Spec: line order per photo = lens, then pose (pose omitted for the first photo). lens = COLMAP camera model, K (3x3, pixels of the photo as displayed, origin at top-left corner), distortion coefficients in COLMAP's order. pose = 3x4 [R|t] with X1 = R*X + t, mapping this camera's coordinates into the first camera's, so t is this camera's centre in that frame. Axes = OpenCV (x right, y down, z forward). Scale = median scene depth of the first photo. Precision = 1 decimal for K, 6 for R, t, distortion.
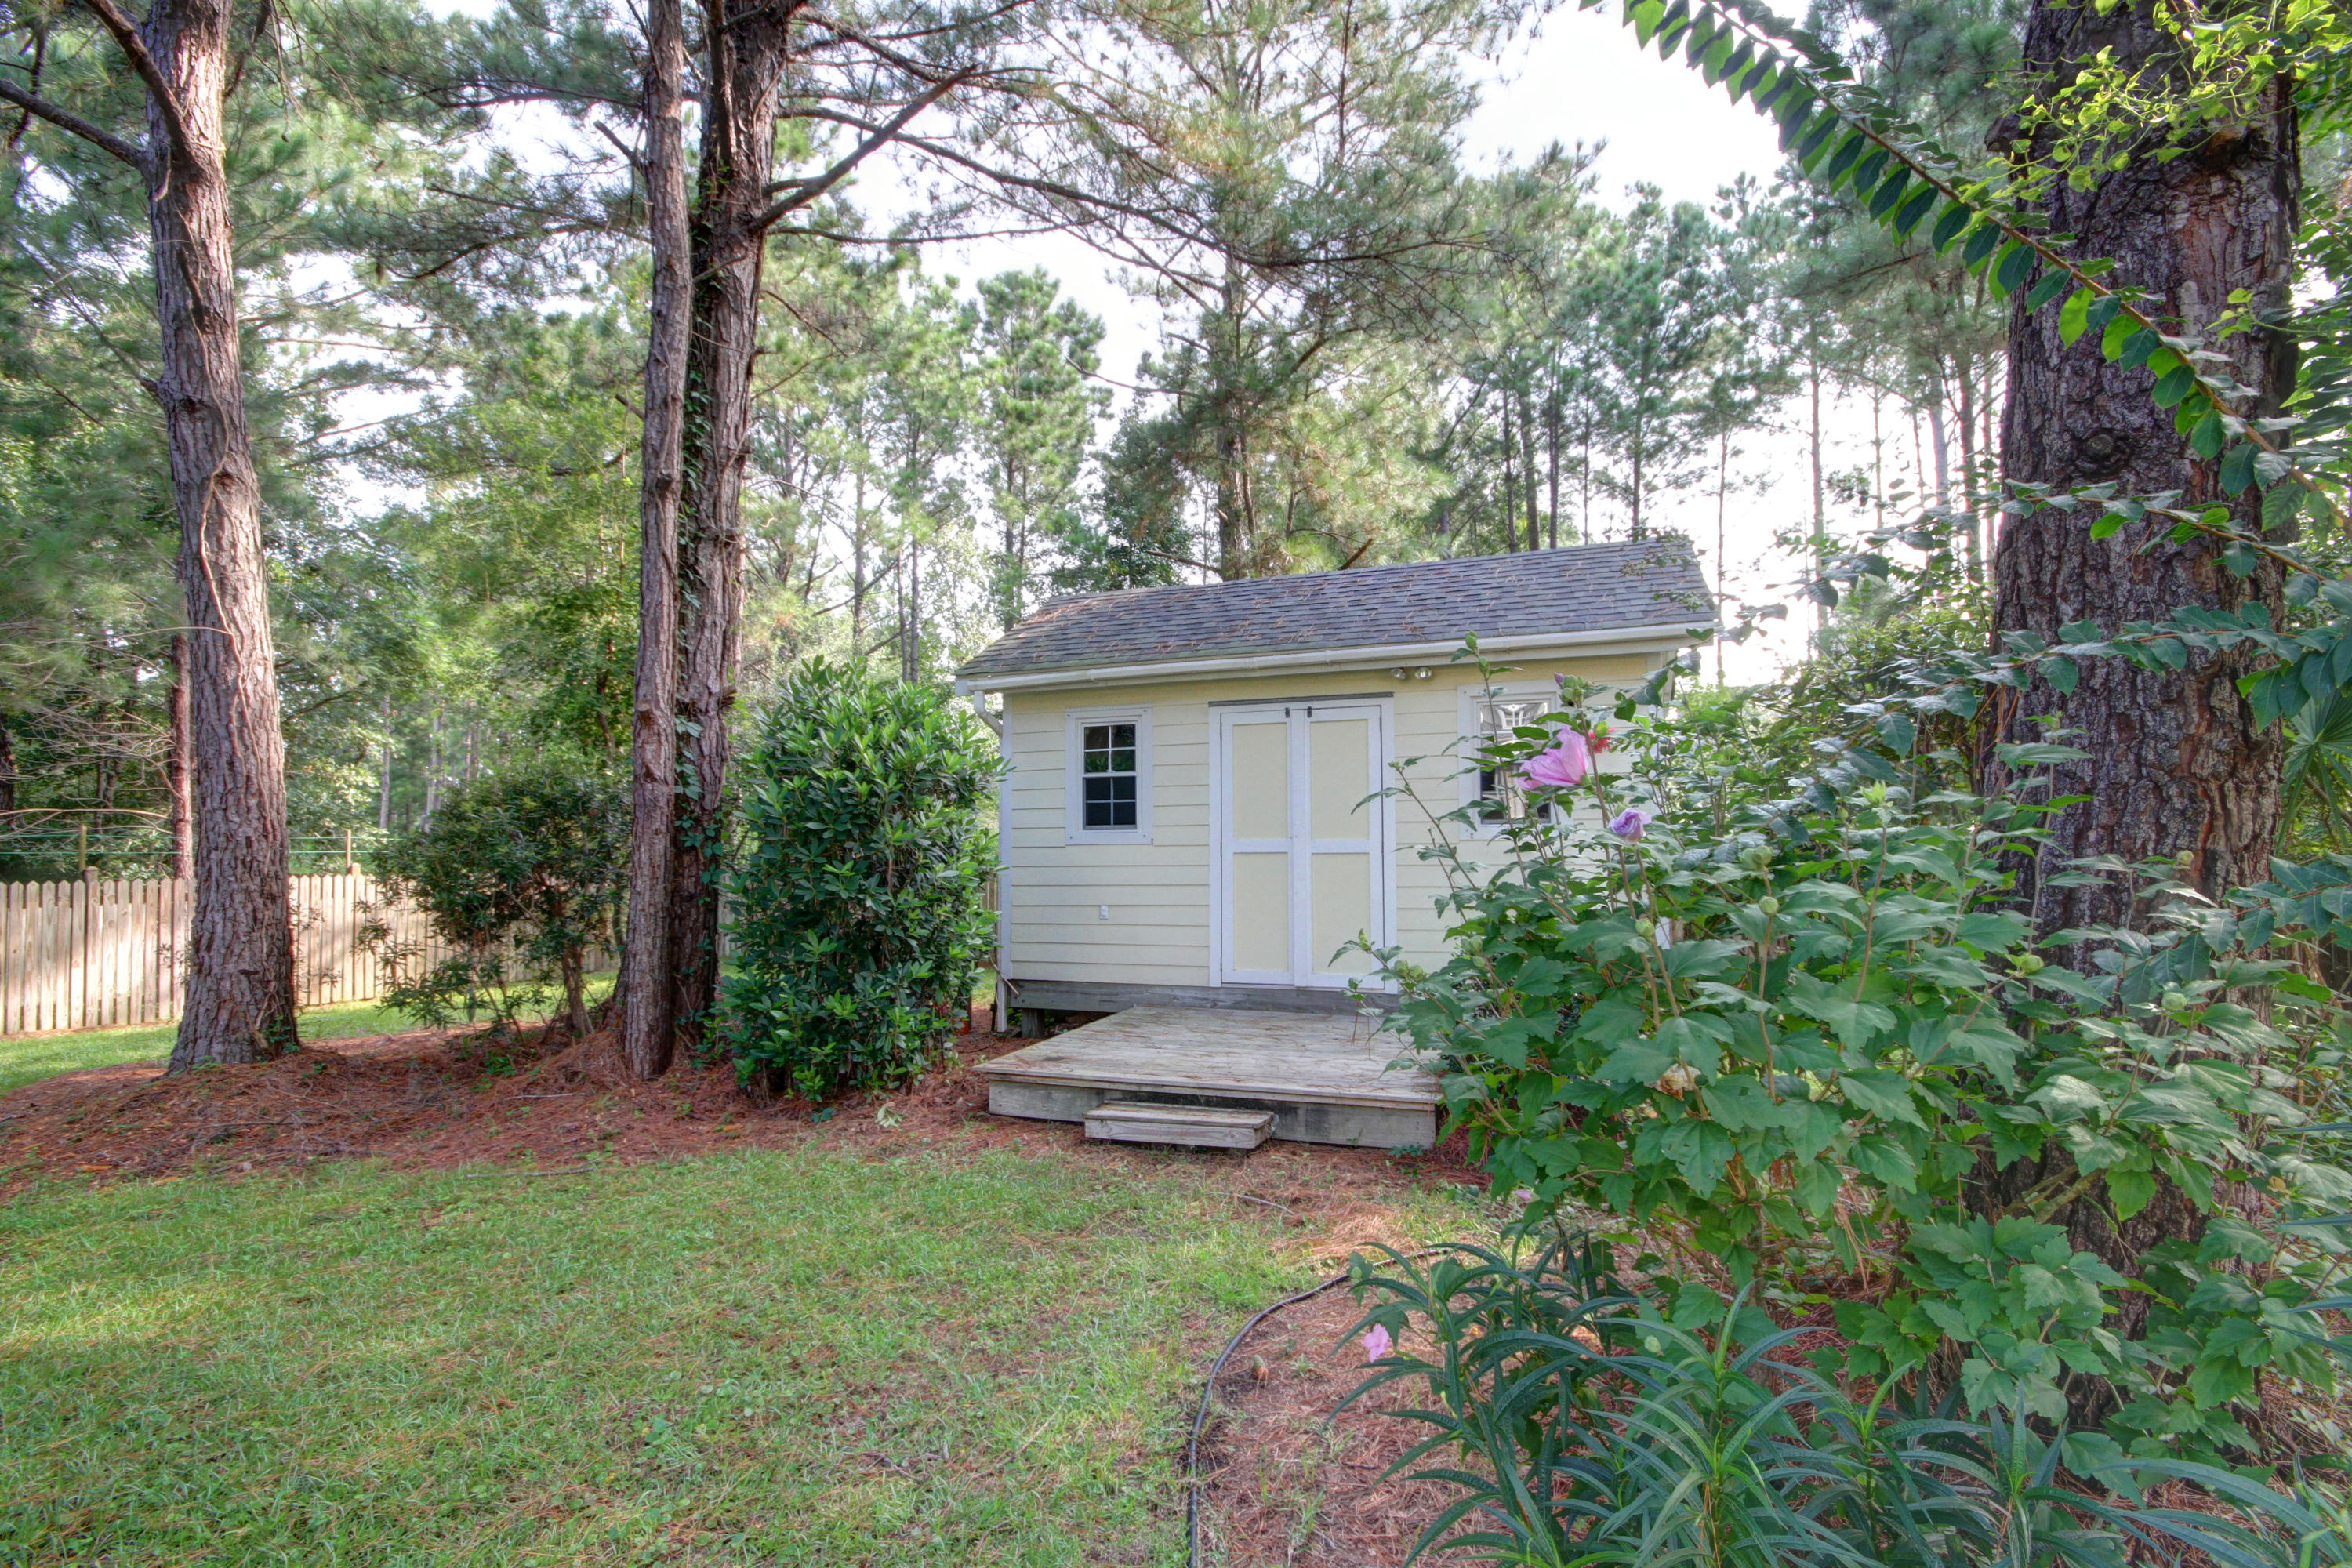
lens RADIAL K [[1087.0, 0, 1177.8], [0, 1087.0, 800.5], [0, 0, 1]] dist [0.004643, -0.009438]
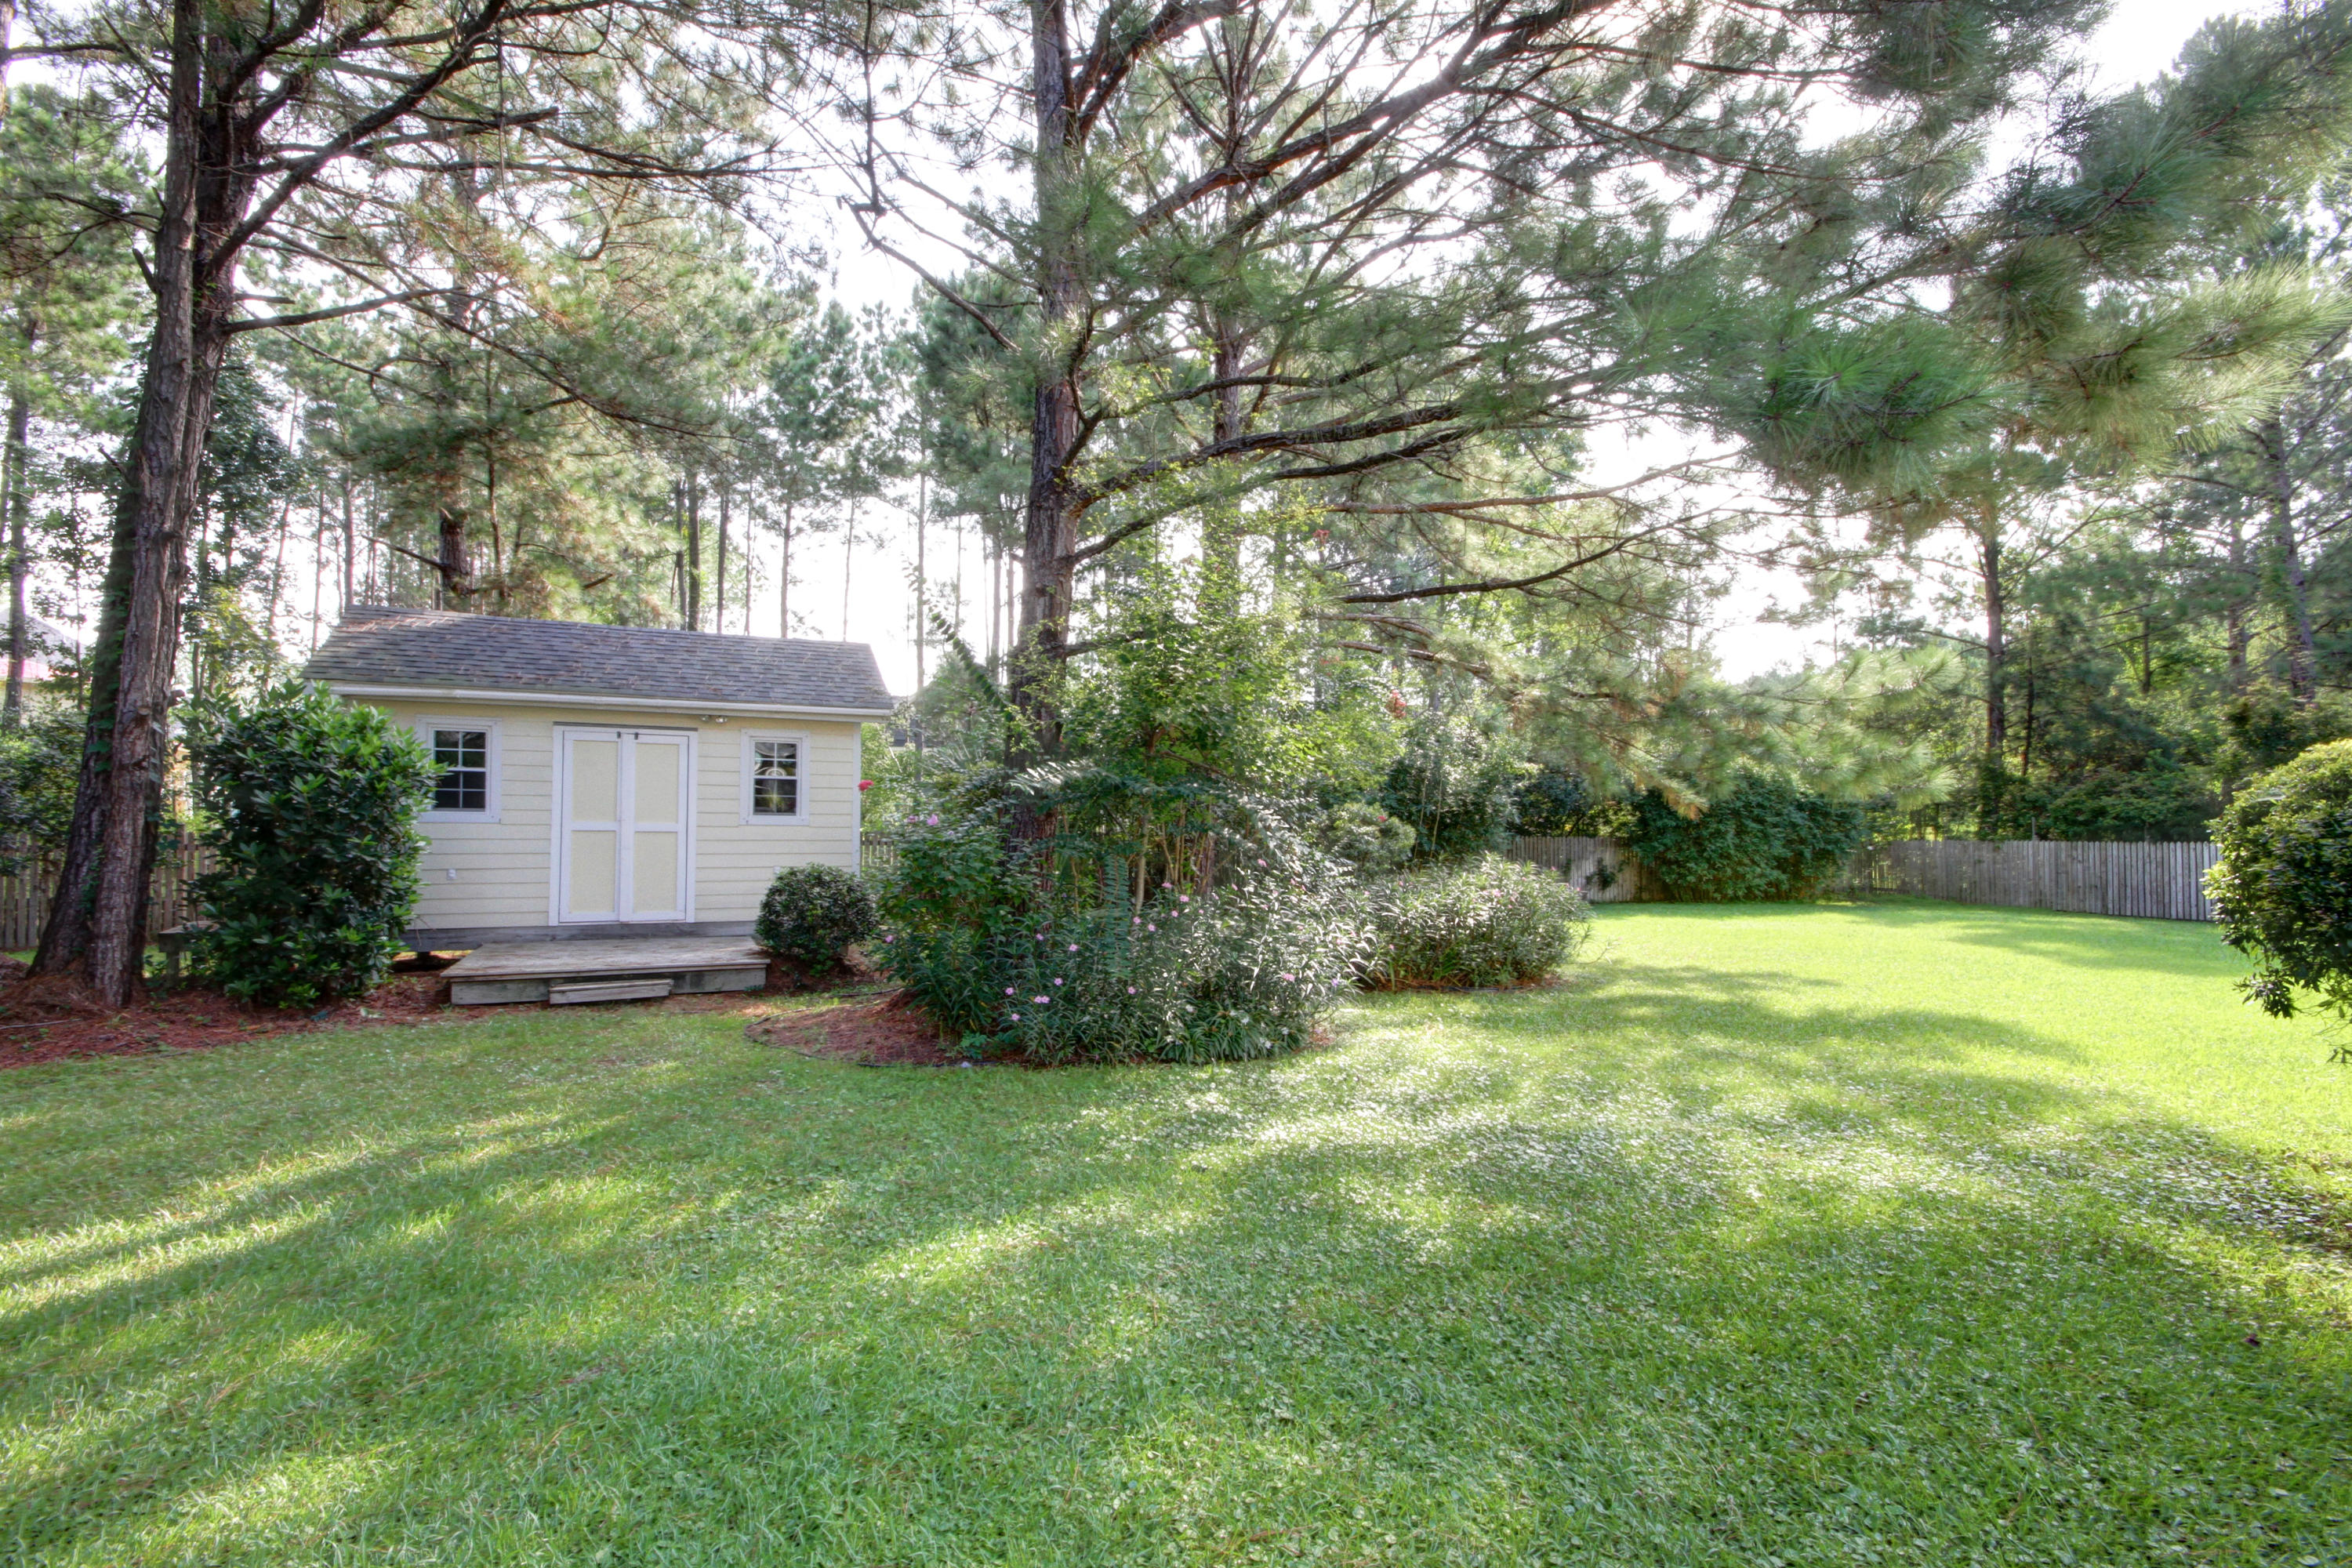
lens RADIAL K [[1087.0, 0, 1174.0], [0, 1087.0, 794.8], [0, 0, 1]] dist [0.004643, -0.009438]
pose [[0.705935, 0.037384, 0.707289, -0.380187], [-0.049530, 0.998767, -0.003354, -0.031487], [-0.706543, -0.032664, 0.706916, -0.527419]]
